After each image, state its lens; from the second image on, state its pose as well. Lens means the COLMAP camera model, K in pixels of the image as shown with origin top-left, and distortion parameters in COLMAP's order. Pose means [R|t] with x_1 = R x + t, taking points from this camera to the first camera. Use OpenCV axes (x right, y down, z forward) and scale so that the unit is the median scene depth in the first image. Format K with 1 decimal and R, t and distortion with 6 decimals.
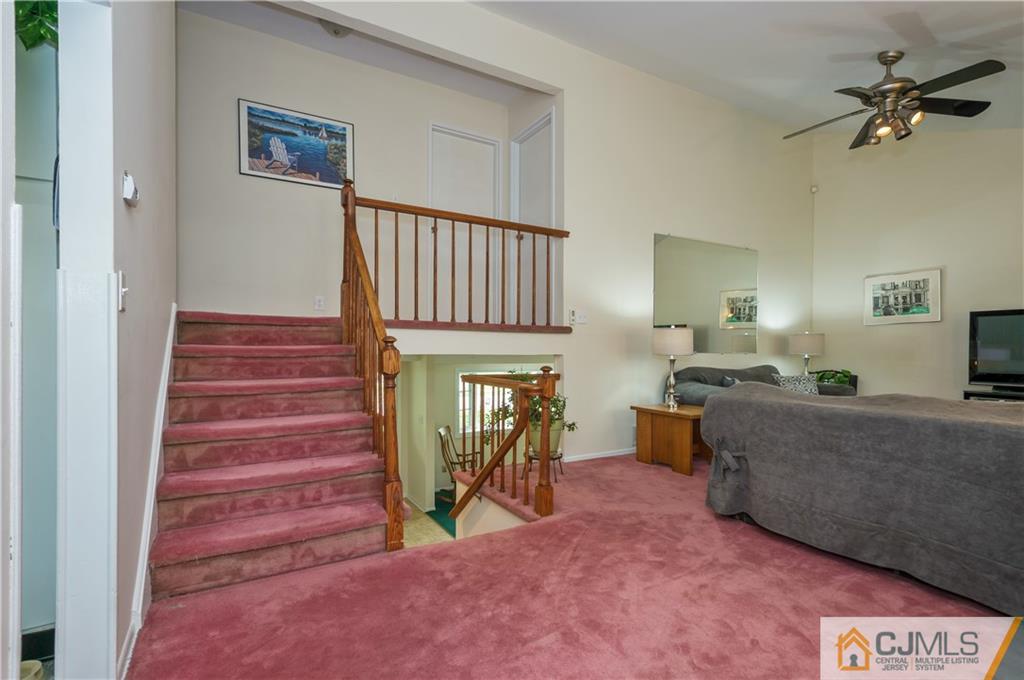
lens RADIAL K [[500.3, 0, 500.1], [0, 500.3, 343.6], [0, 0, 1]] dist [0.019150, -0.001520]
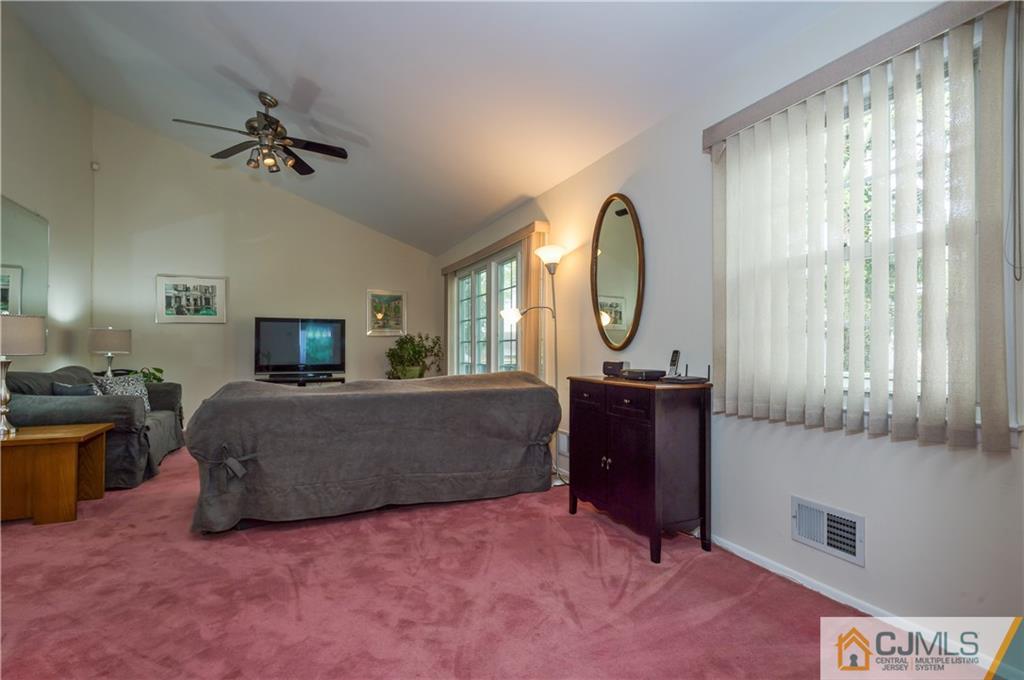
lens RADIAL K [[500.3, 0, 500.1], [0, 500.3, 343.6], [0, 0, 1]] dist [0.019150, -0.001520]
pose [[0.062255, 0.005700, 0.998044, -0.310322], [-0.013766, 0.999893, -0.004852, 0.001022], [-0.997965, -0.013437, 0.062327, 0.321602]]
